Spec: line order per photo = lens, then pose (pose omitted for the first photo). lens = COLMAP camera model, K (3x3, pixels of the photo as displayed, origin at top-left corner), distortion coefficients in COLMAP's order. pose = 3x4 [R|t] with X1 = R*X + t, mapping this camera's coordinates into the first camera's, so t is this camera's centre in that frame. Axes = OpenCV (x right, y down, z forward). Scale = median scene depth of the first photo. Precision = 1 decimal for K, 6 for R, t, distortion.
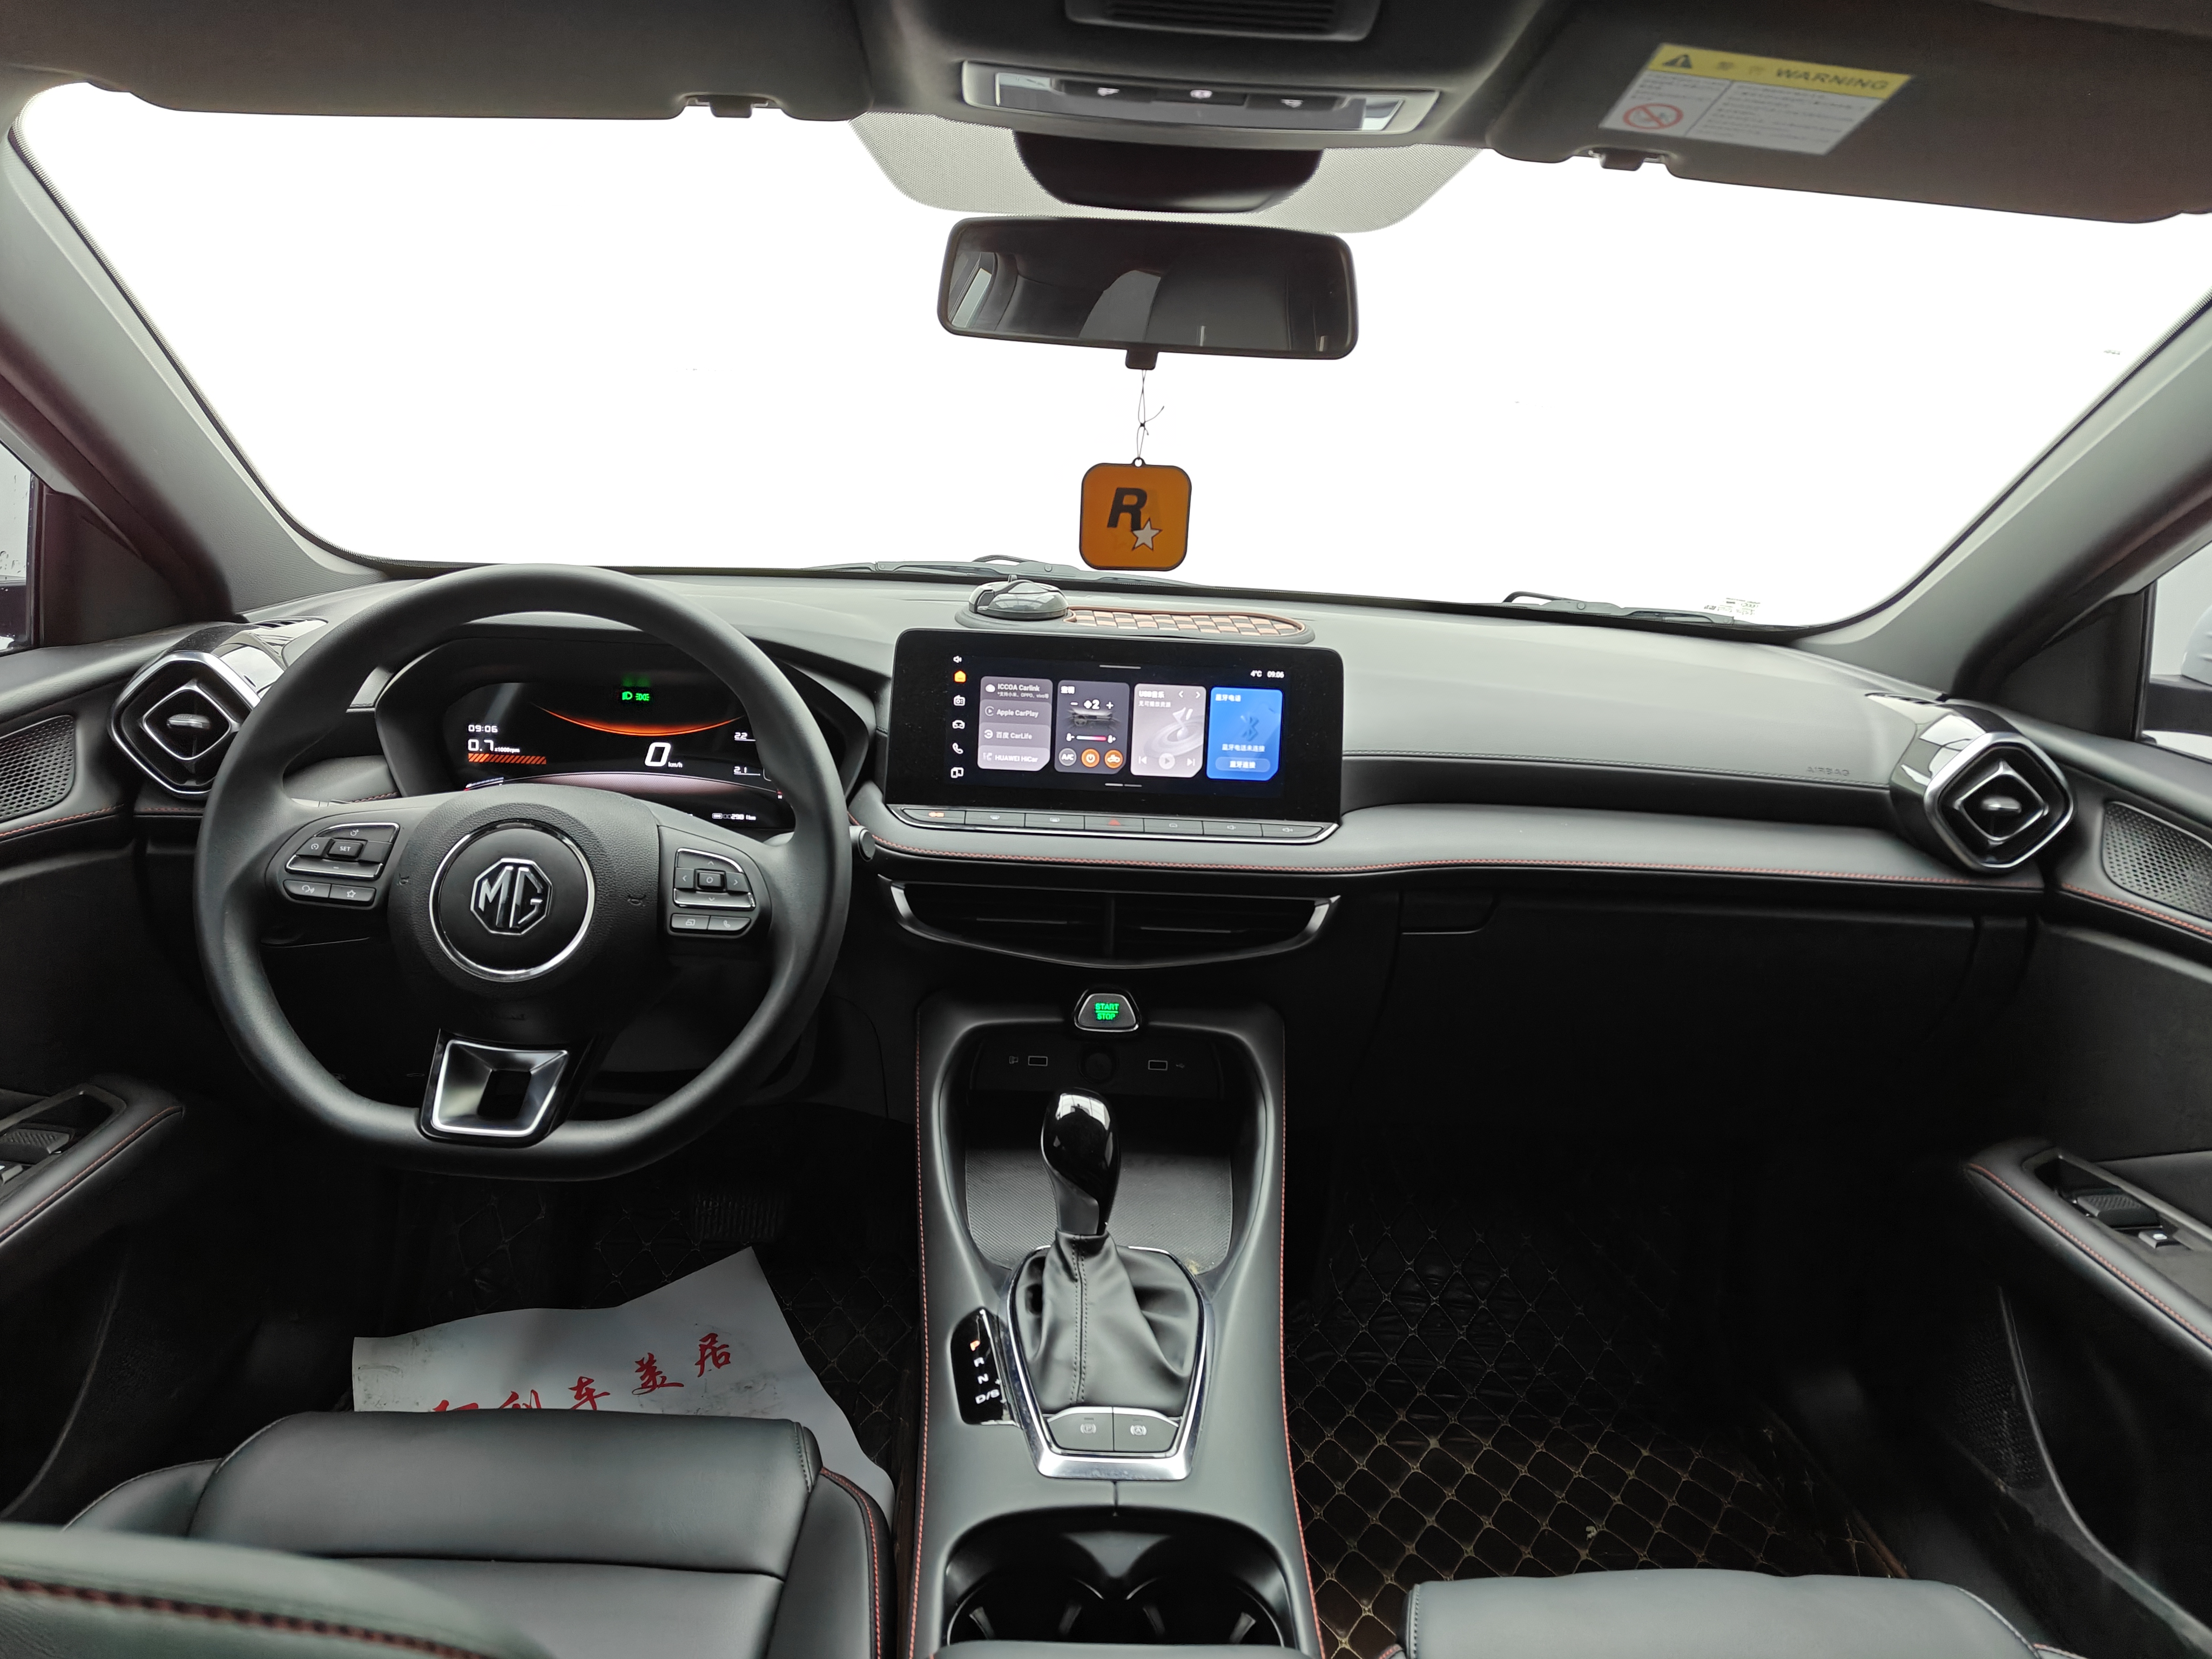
lens RADIAL K [[1533.1, 0, 1106.9], [0, 1533.1, 878.3], [0, 0, 1]] dist [0.021502, -0.041604]
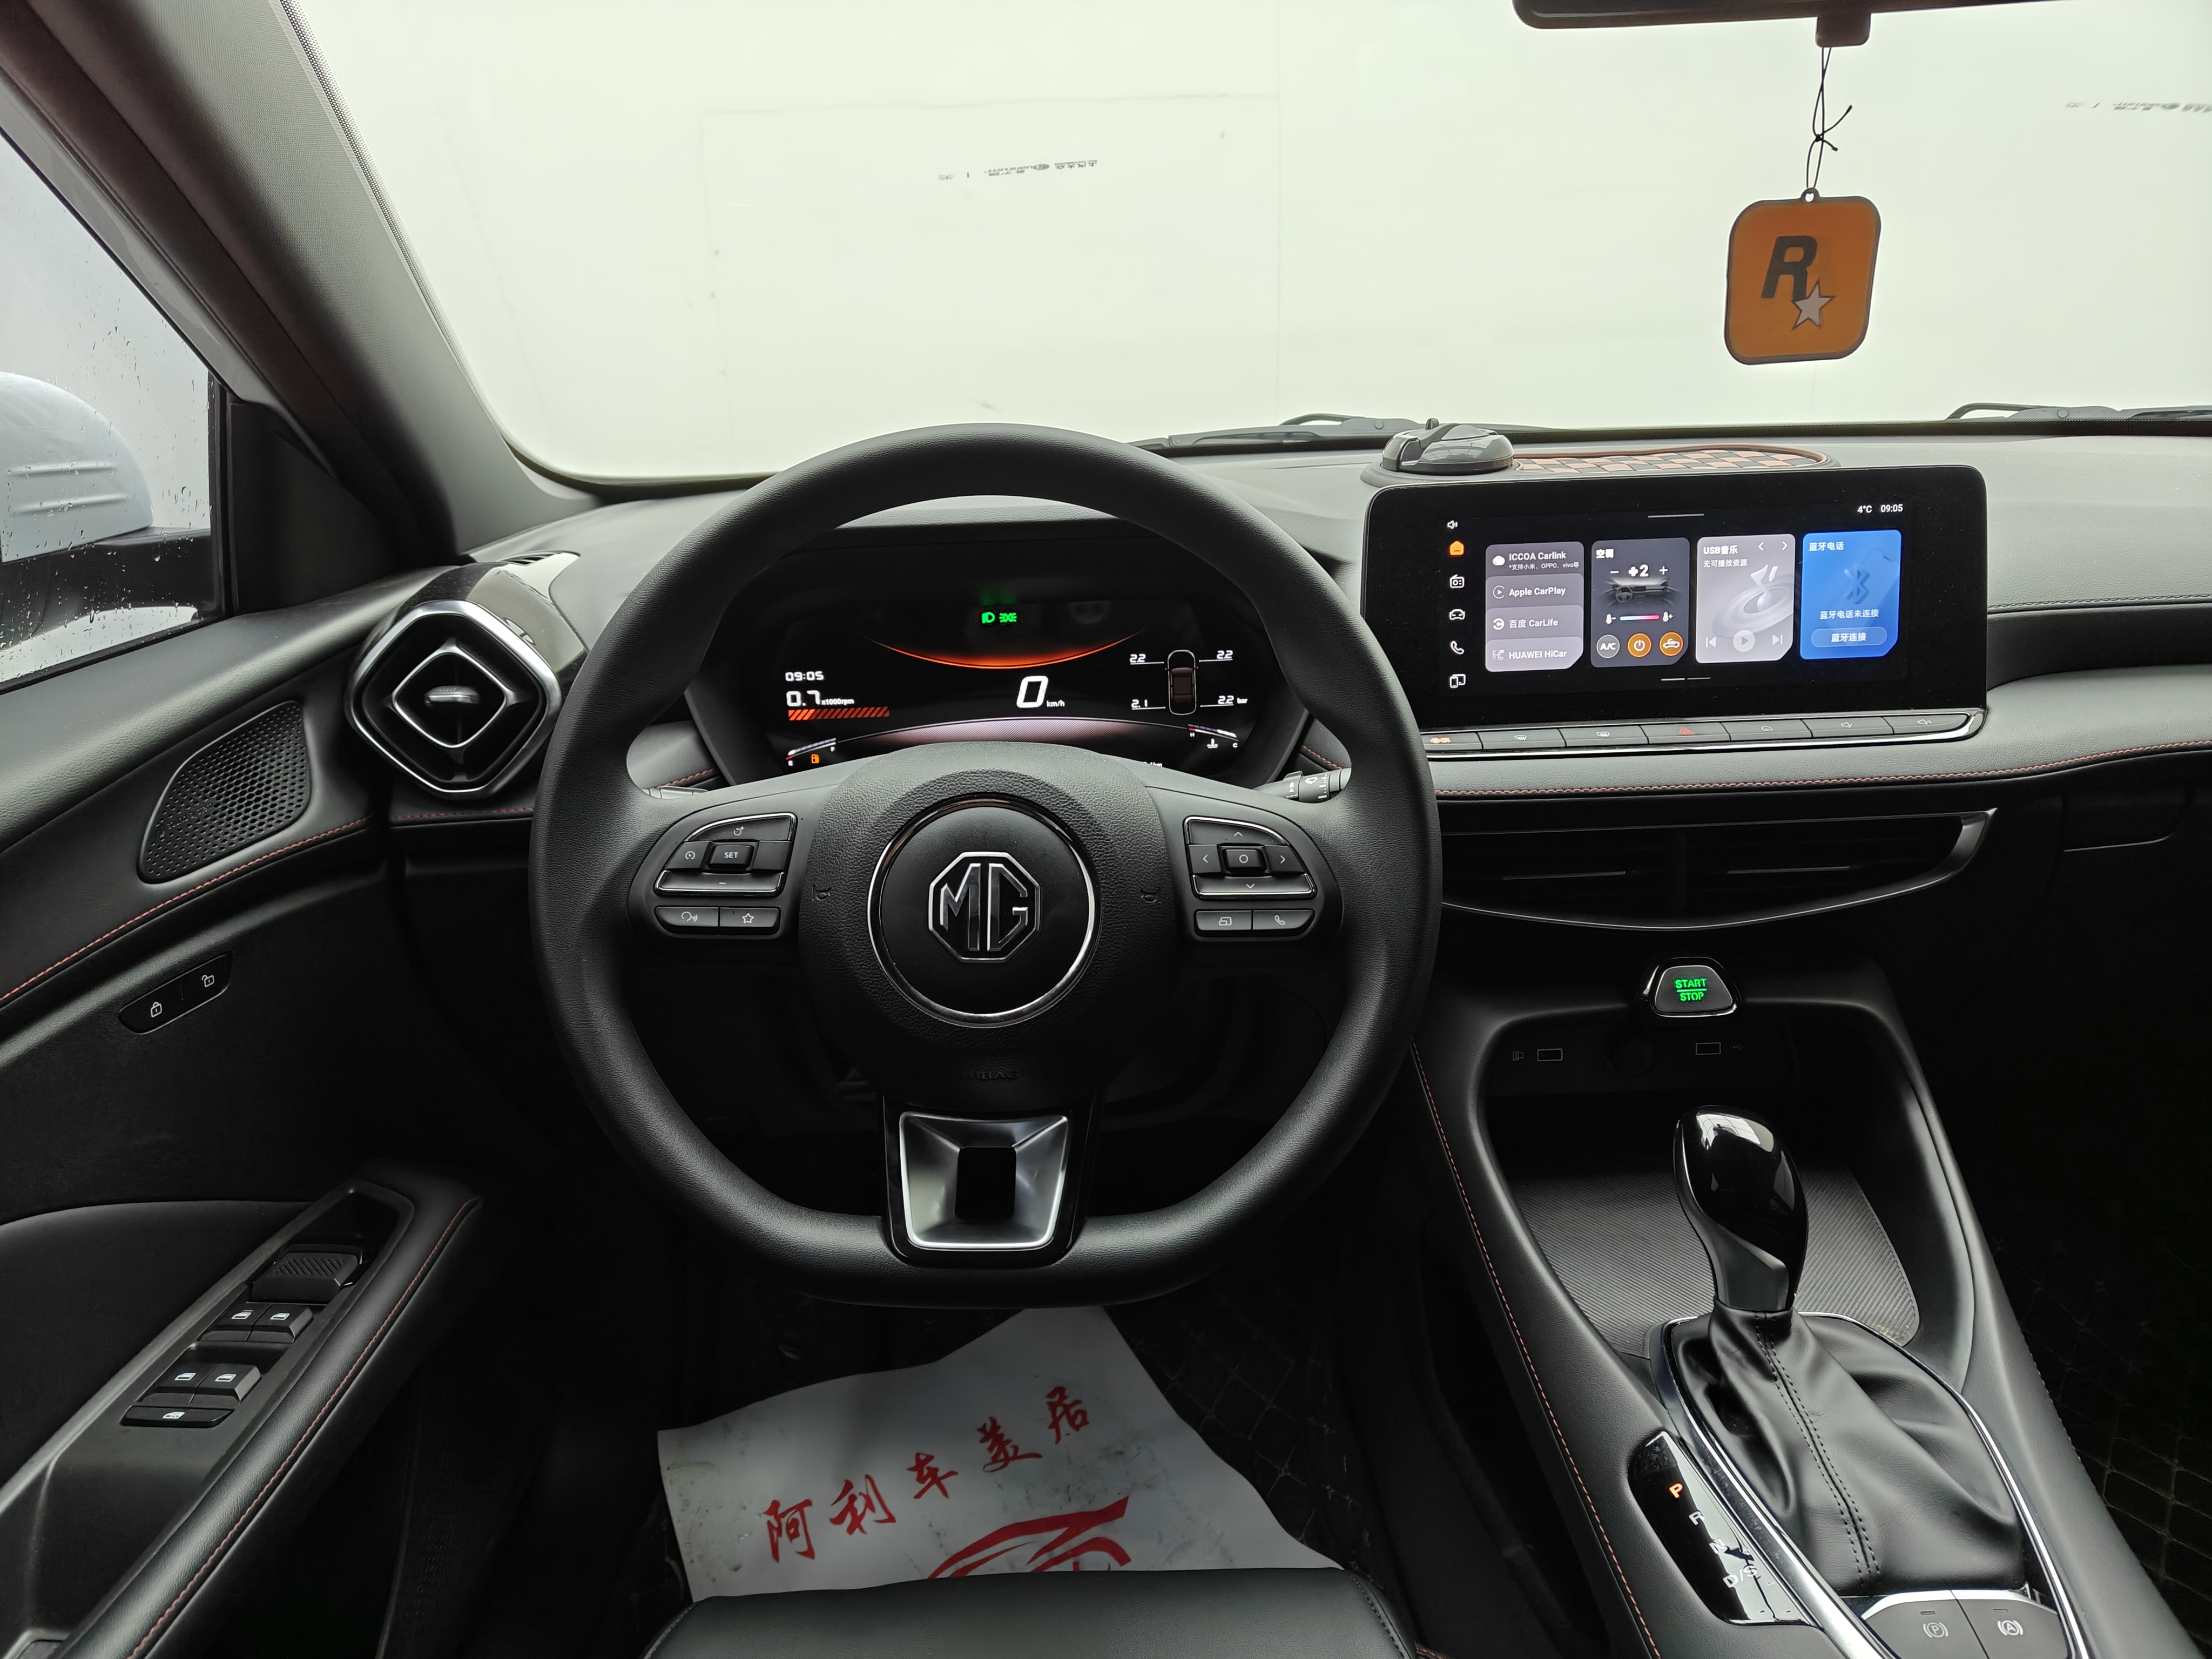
lens RADIAL K [[1552.6, 0, 1096.5], [0, 1552.6, 890.1], [0, 0, 1]] dist [0.063710, -0.155439]
pose [[0.995842, -0.076378, -0.049645, -0.241031], [0.079123, 0.995295, 0.055914, -0.024546], [0.045141, -0.059610, 0.997201, 0.240060]]
